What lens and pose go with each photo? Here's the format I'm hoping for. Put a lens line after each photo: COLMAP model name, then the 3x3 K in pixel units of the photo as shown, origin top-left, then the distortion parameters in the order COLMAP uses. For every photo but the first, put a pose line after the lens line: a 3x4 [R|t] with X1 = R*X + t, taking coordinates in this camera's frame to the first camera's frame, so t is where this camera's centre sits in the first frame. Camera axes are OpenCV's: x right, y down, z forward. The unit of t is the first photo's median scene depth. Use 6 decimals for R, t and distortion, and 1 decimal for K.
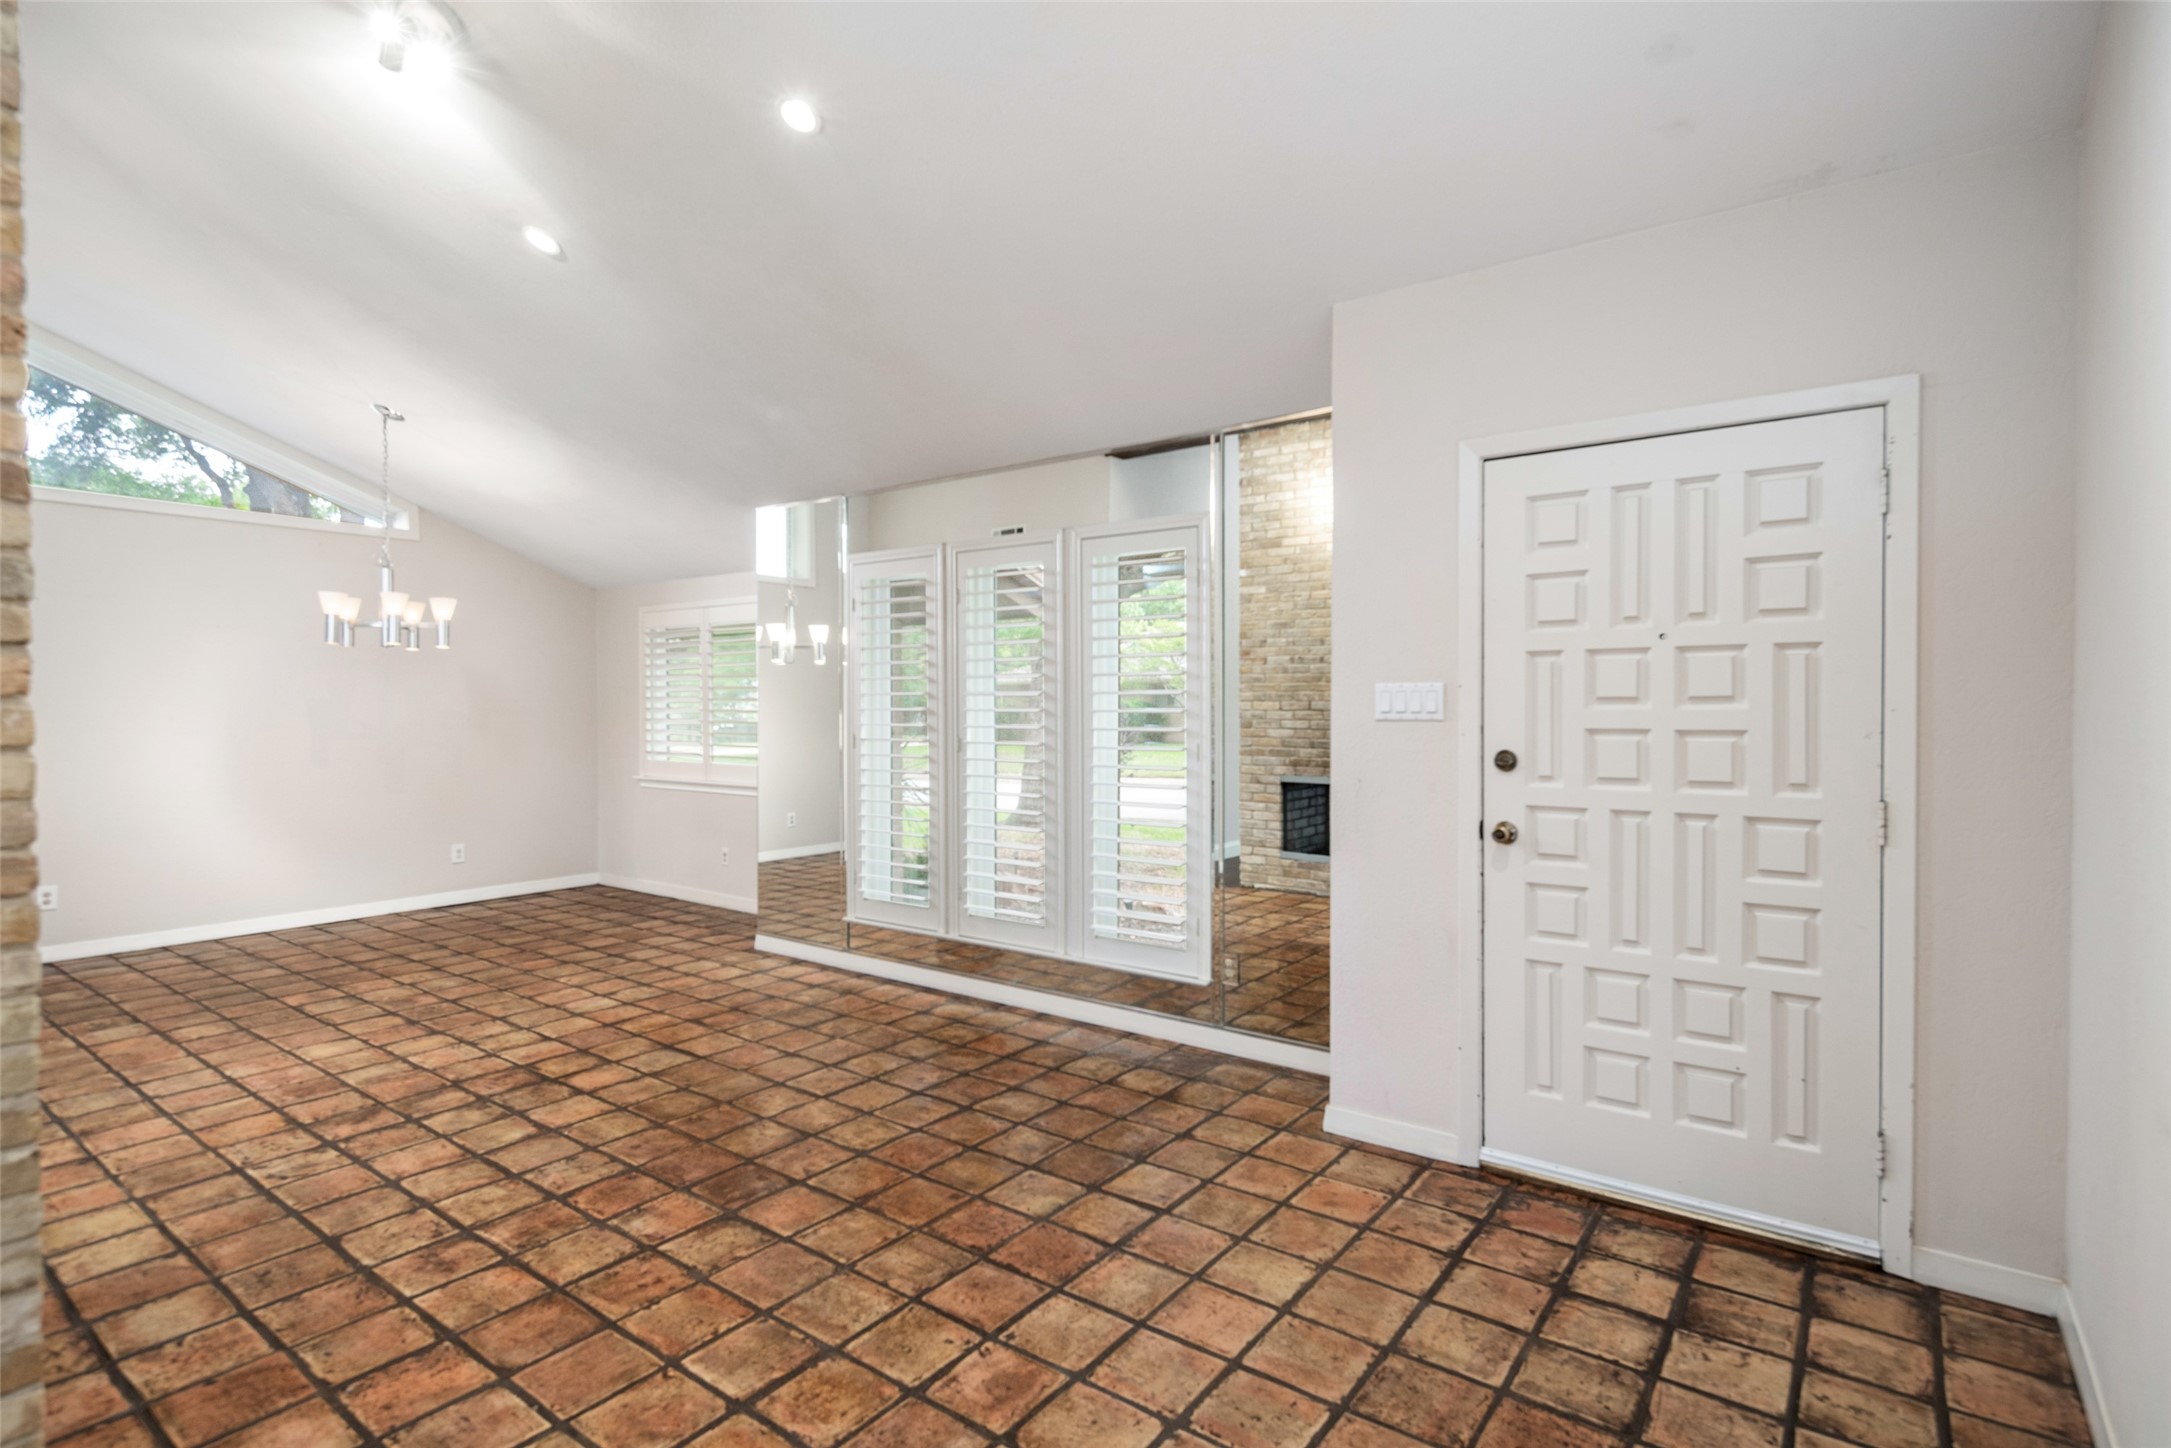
lens RADIAL K [[1068.0, 0, 1093.2], [0, 1068.0, 715.5], [0, 0, 1]] dist [0.011605, -0.008603]
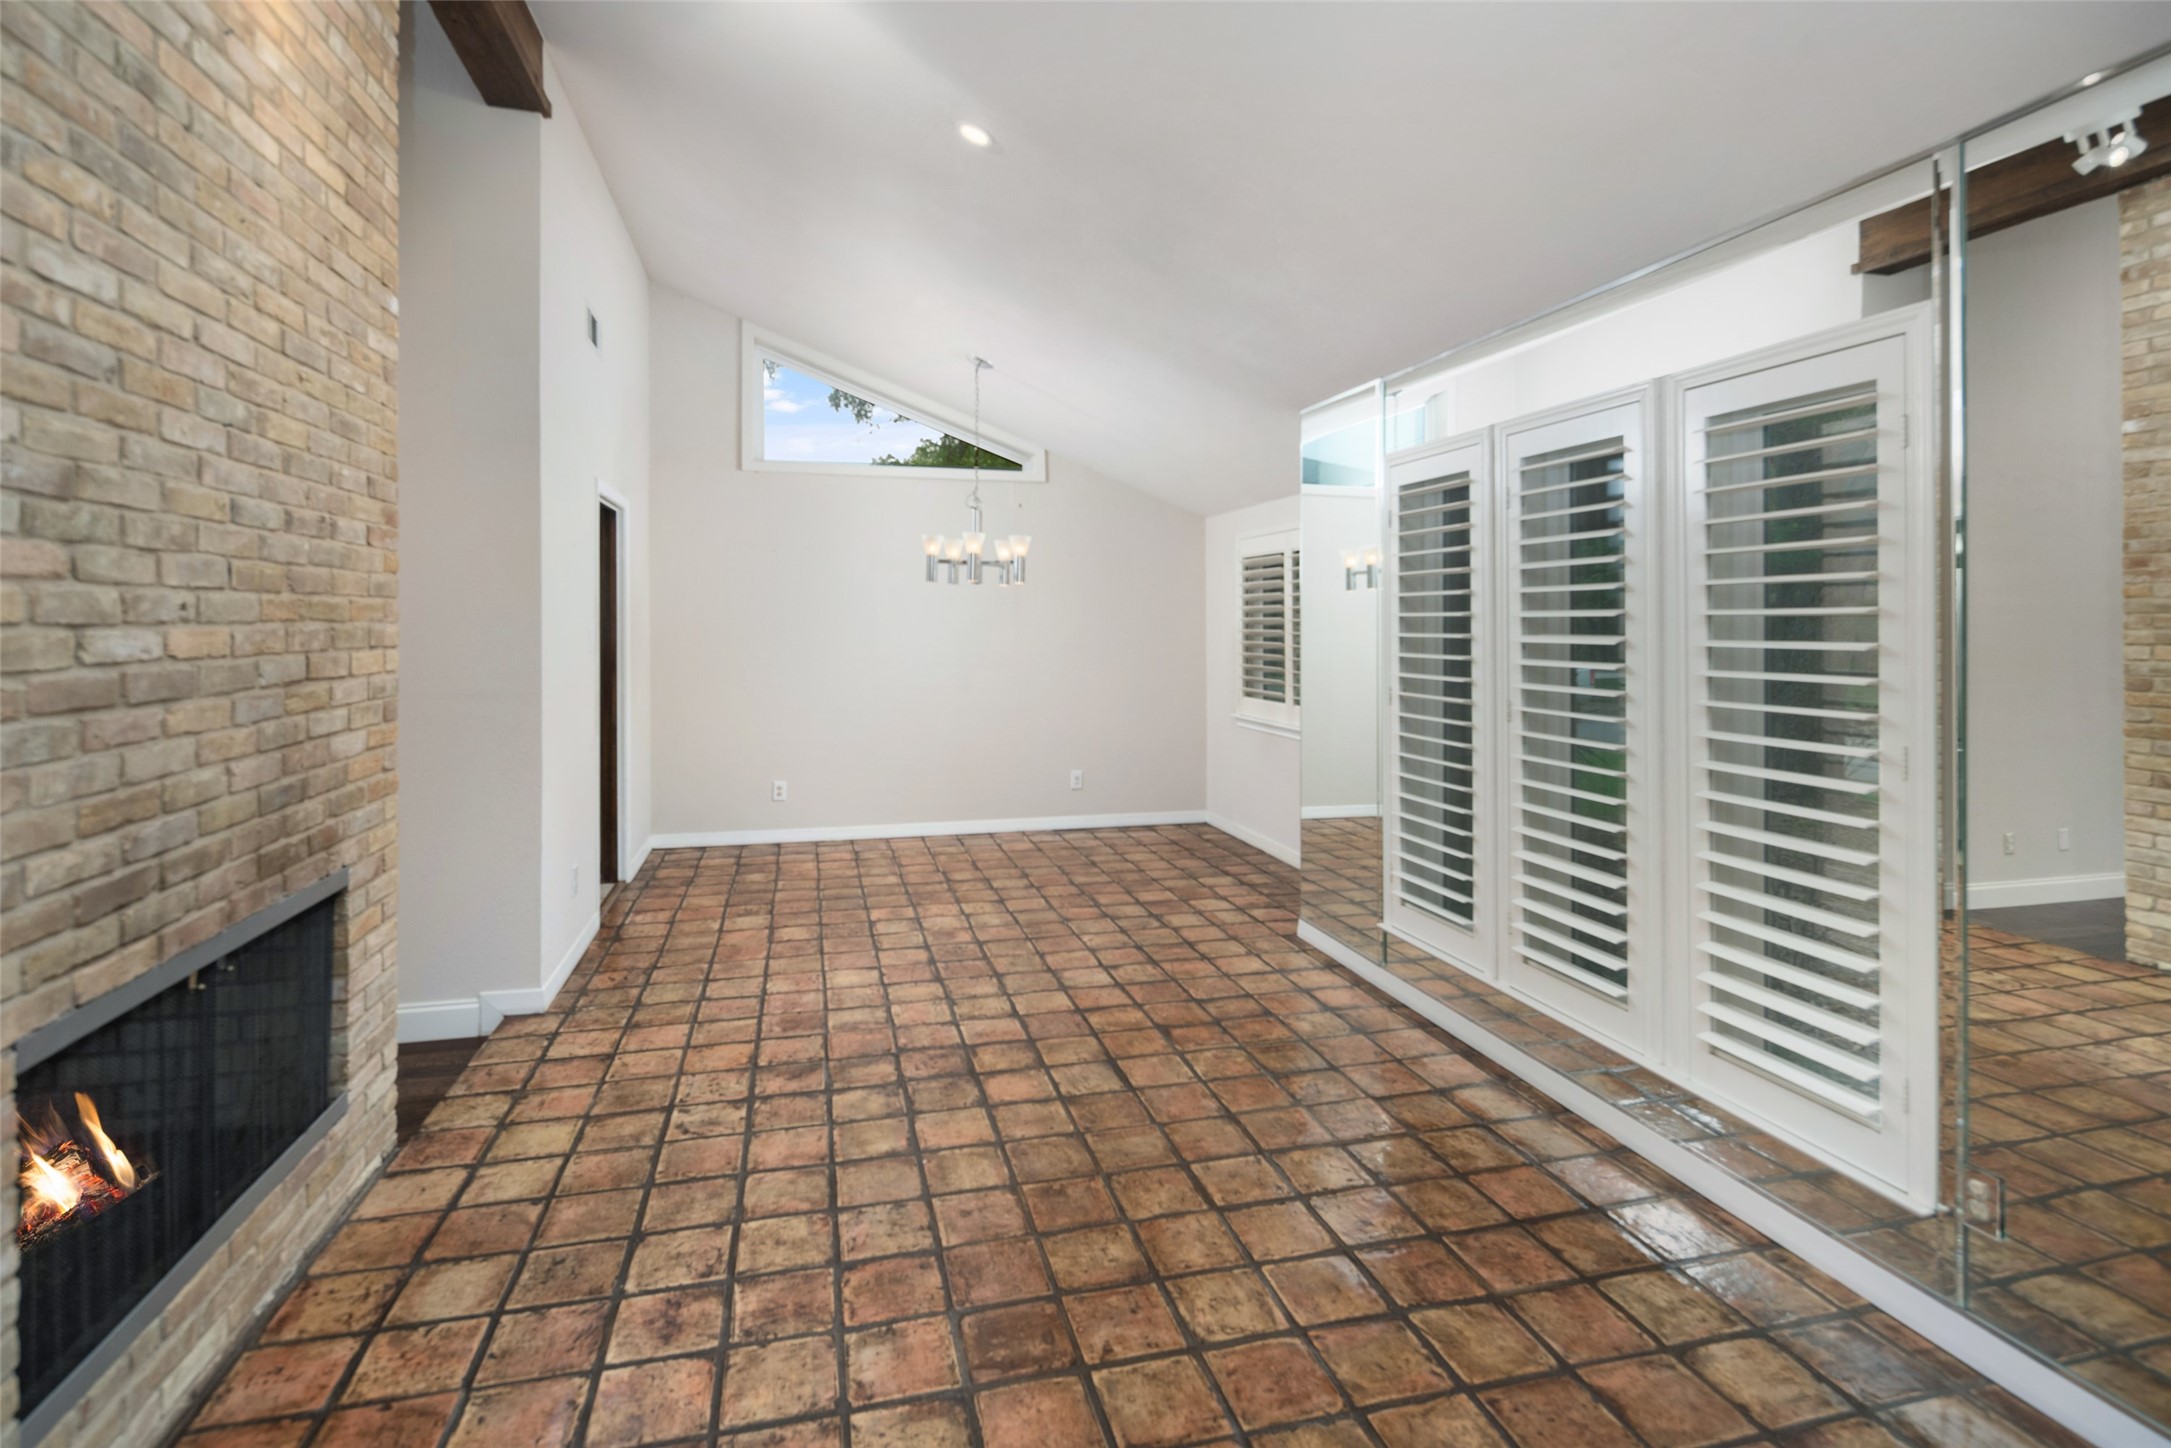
lens RADIAL K [[1068.0, 0, 1083.6], [0, 1068.0, 631.4], [0, 0, 1]] dist [0.009751, -0.005972]
pose [[0.778685, 0.009523, -0.627343, 0.132078], [-0.012450, 0.999922, -0.000274, -0.032328], [0.627292, 0.008023, 0.778743, 0.399275]]
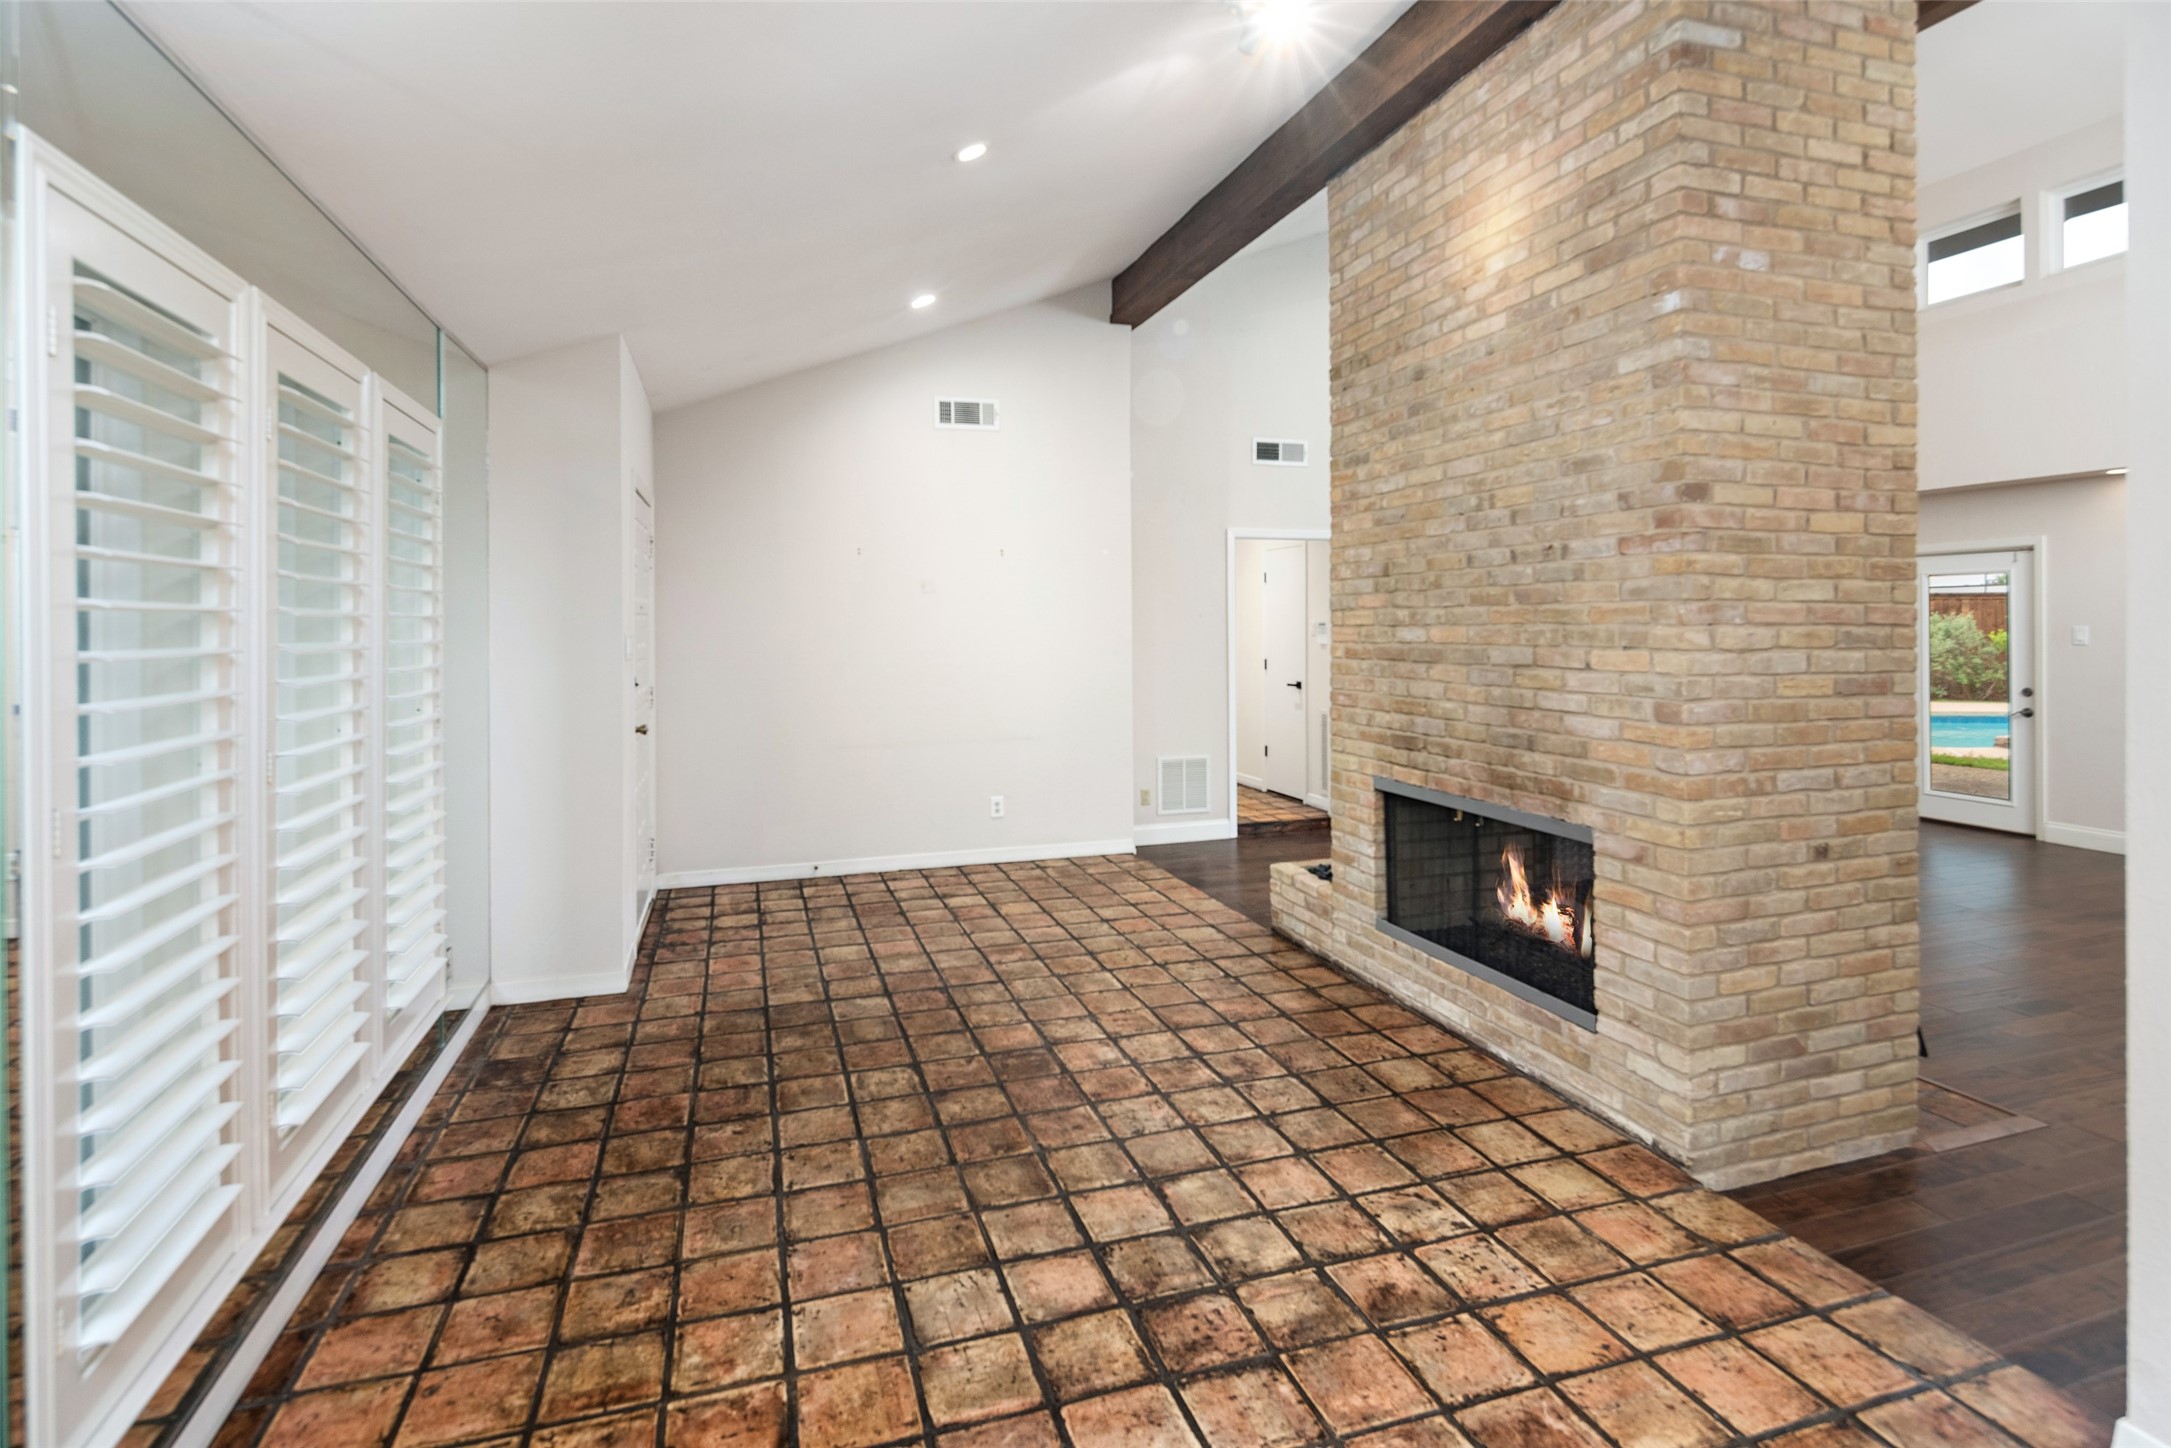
lens RADIAL K [[1068.0, 0, 1083.6], [0, 1068.0, 631.4], [0, 0, 1]] dist [0.009751, -0.005972]
pose [[-0.813746, 0.000063, 0.581221, -0.917107], [0.012096, 0.999785, 0.016828, -0.047371], [-0.581095, 0.020724, -0.813572, 1.643692]]
